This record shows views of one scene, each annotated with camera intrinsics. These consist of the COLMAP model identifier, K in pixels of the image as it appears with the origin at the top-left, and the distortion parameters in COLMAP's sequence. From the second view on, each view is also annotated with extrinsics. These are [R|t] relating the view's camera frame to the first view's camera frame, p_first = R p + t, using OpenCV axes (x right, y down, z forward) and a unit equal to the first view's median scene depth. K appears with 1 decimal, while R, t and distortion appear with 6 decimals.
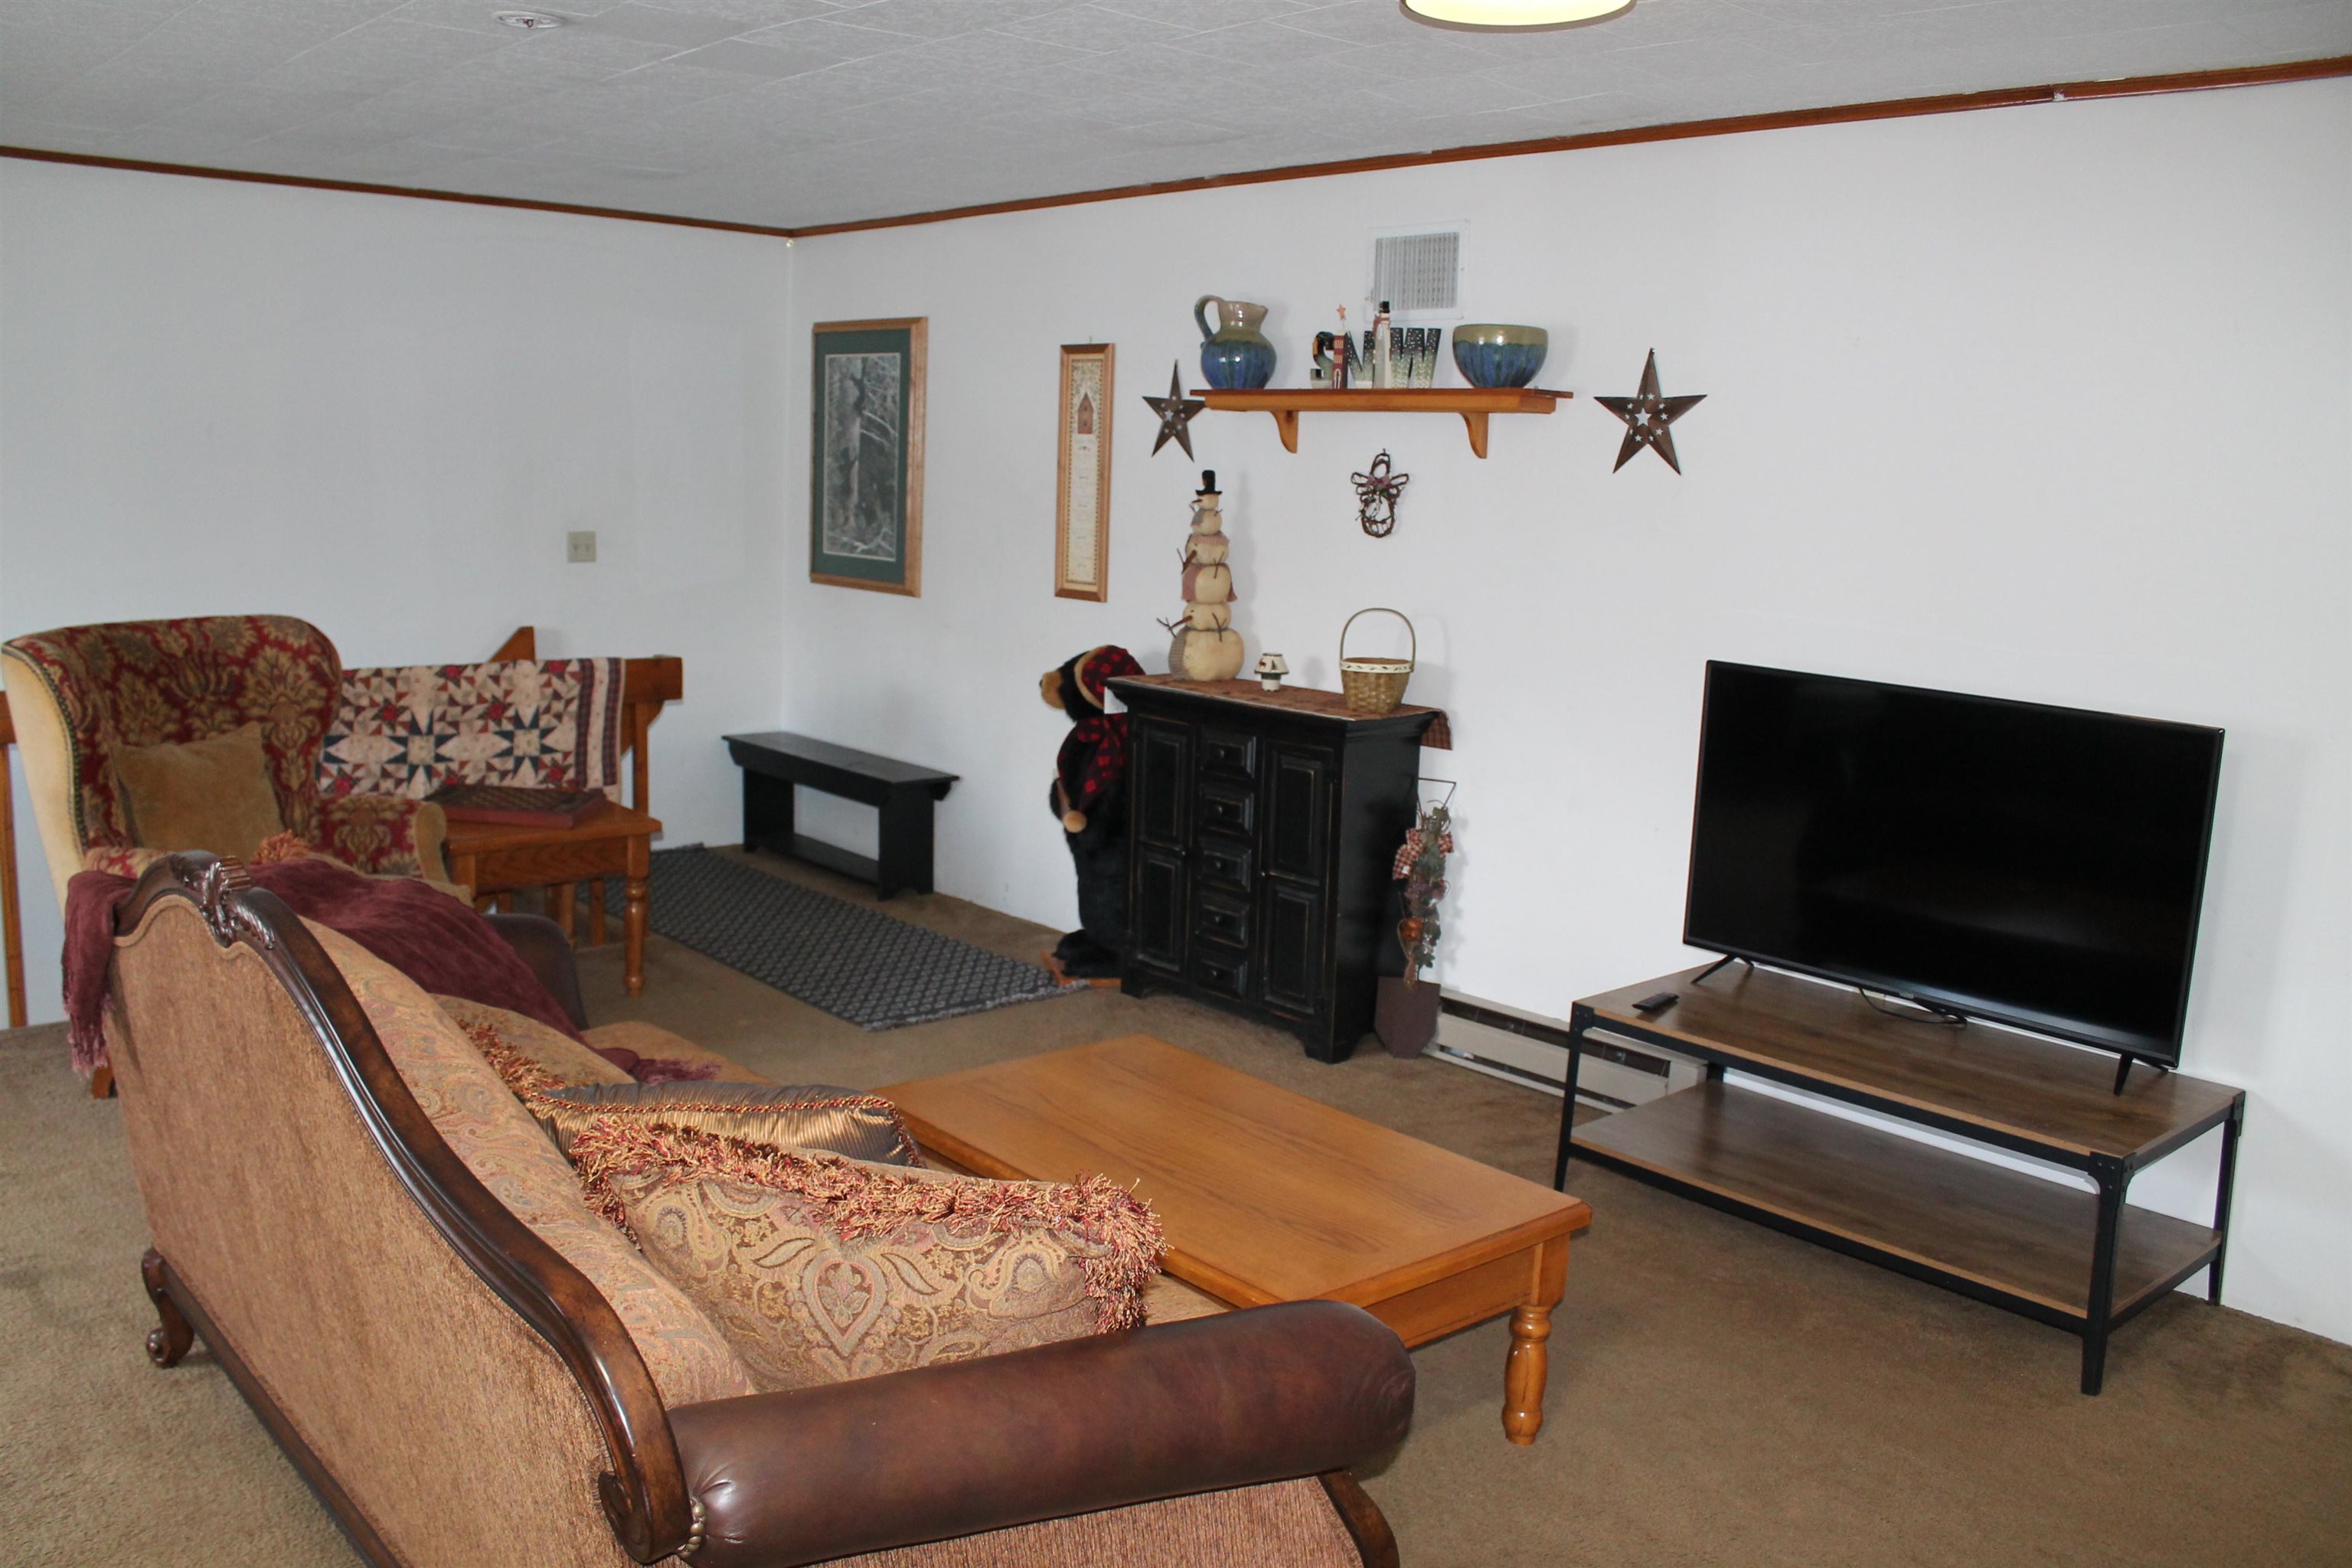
lens RADIAL K [[1953.1, 0, 1121.6], [0, 1953.1, 787.9], [0, 0, 1]] dist [-0.183809, 0.166490]
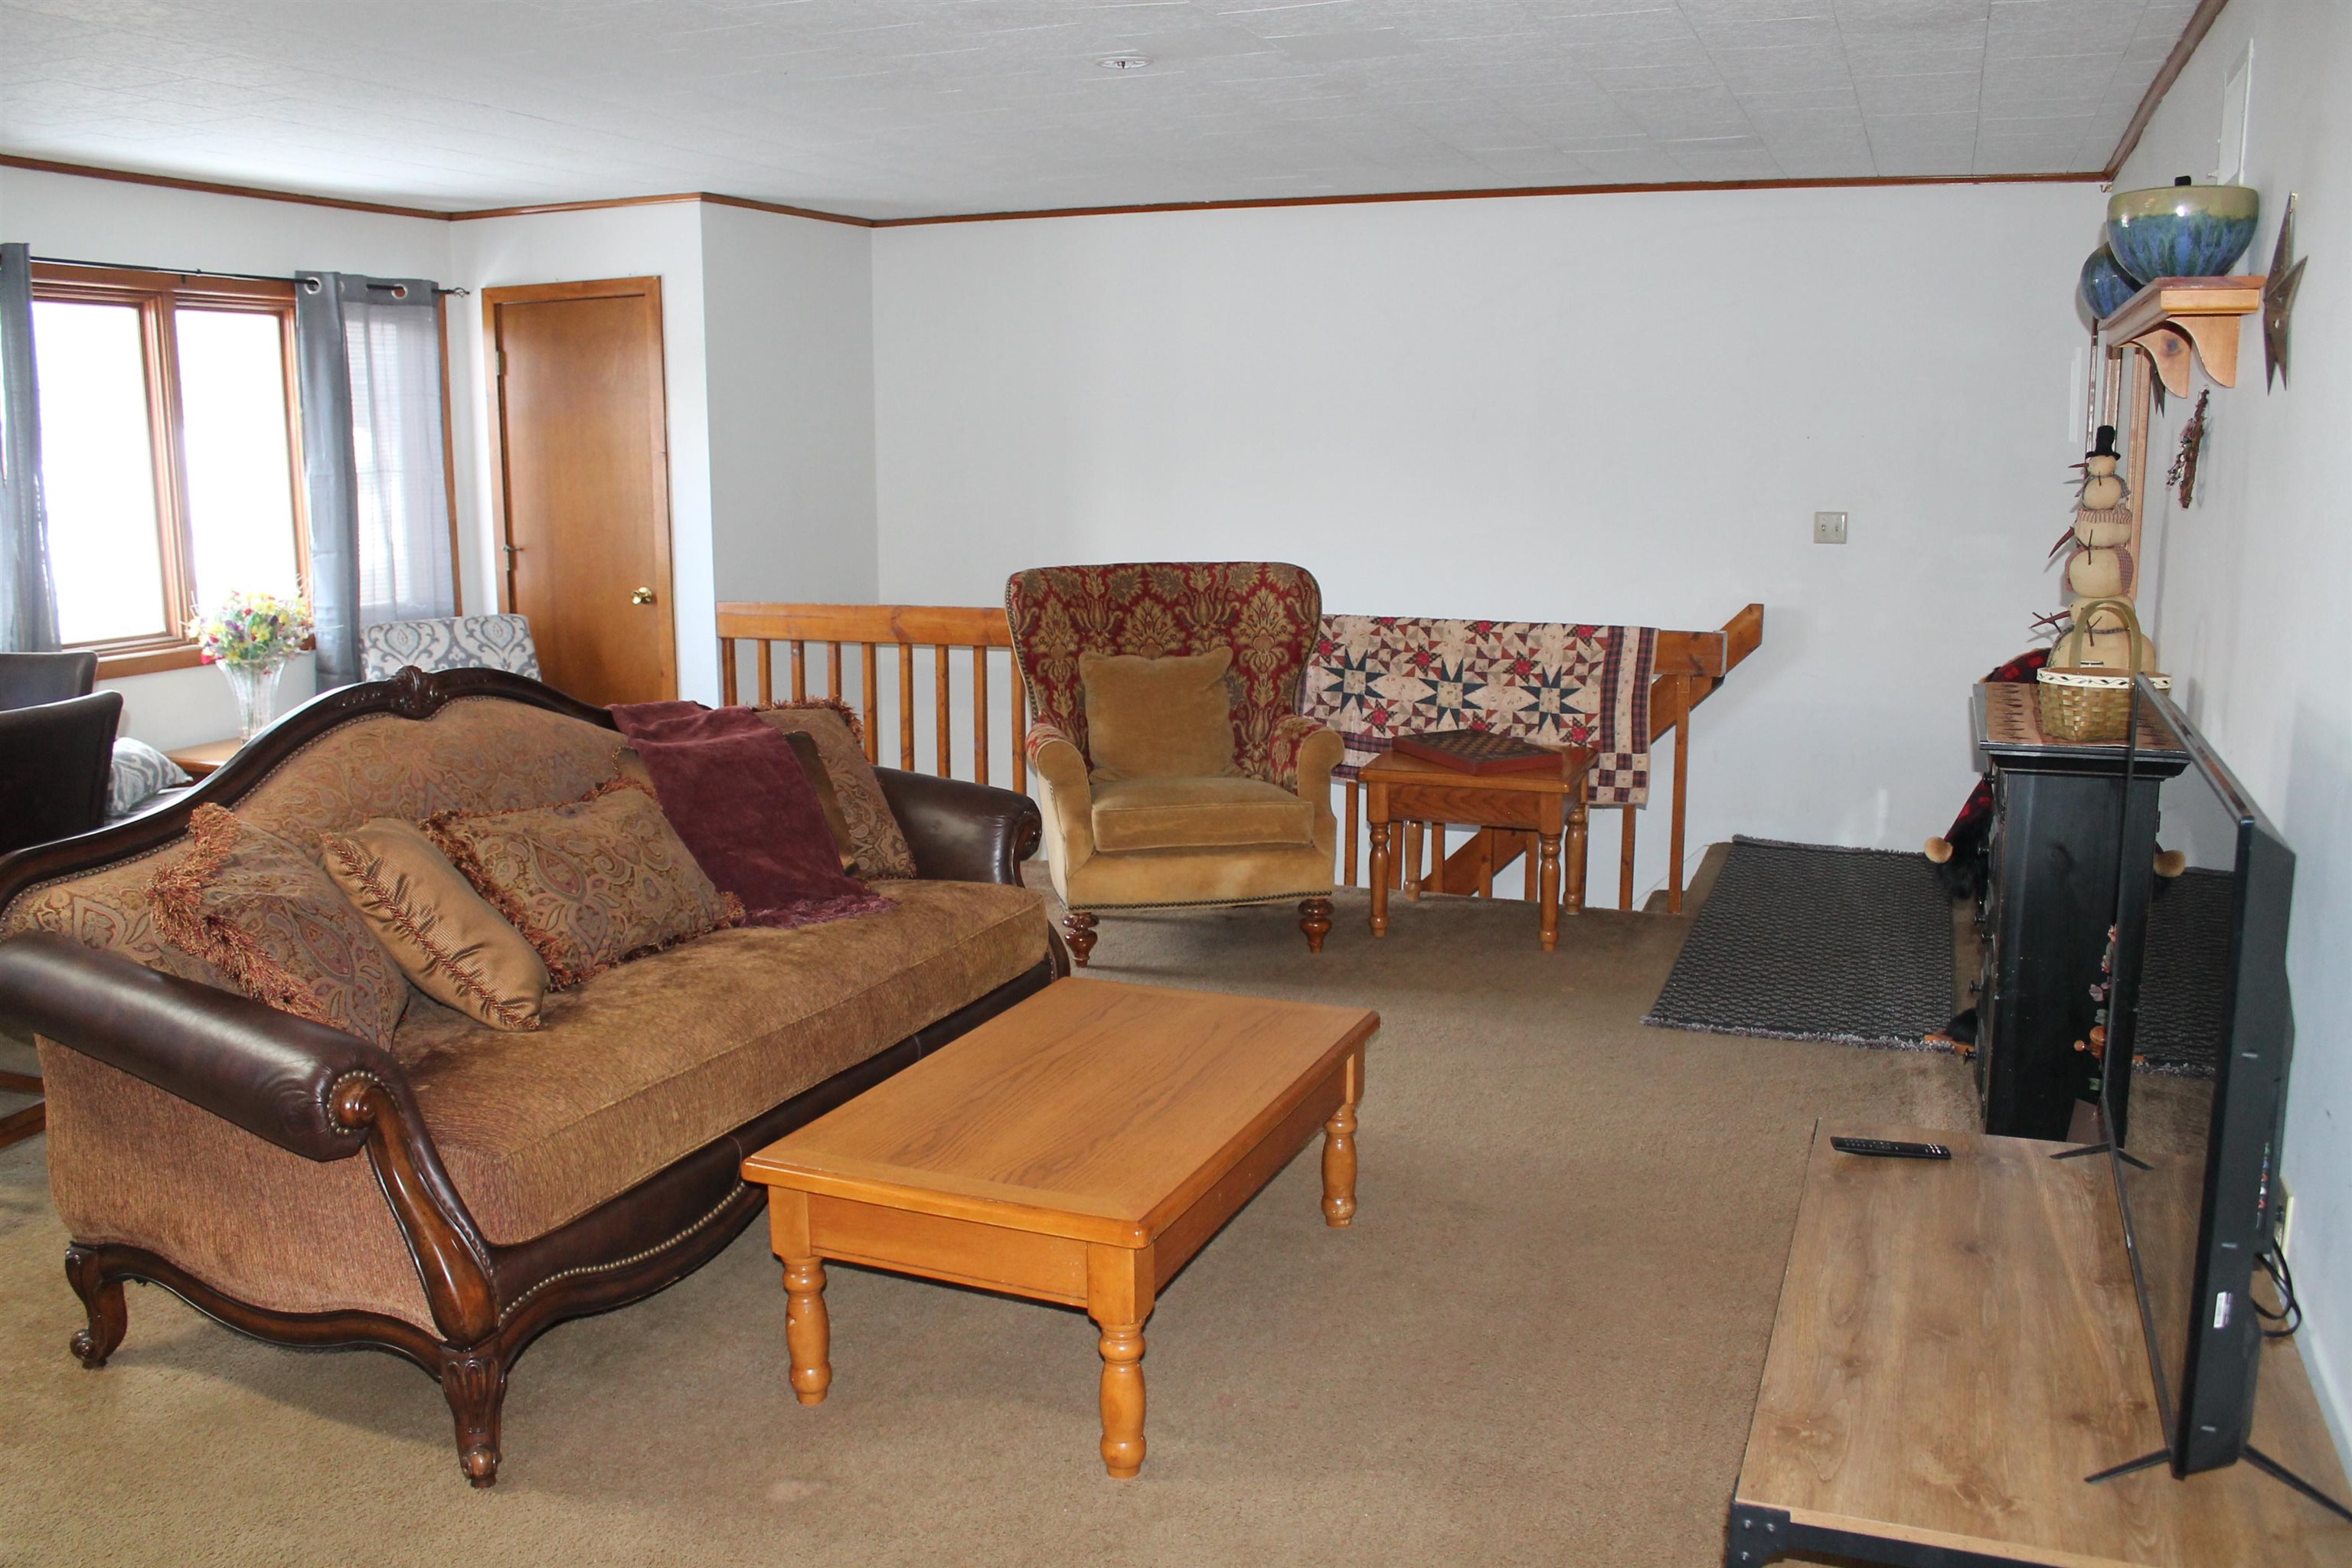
lens RADIAL K [[1953.1, 0, 1121.6], [0, 1953.1, 787.9], [0, 0, 1]] dist [-0.183809, 0.166490]
pose [[0.443407, 0.122718, -0.887880, 0.556646], [-0.128079, 0.989092, 0.072745, -0.023943], [0.887122, 0.081463, 0.454288, 0.321304]]
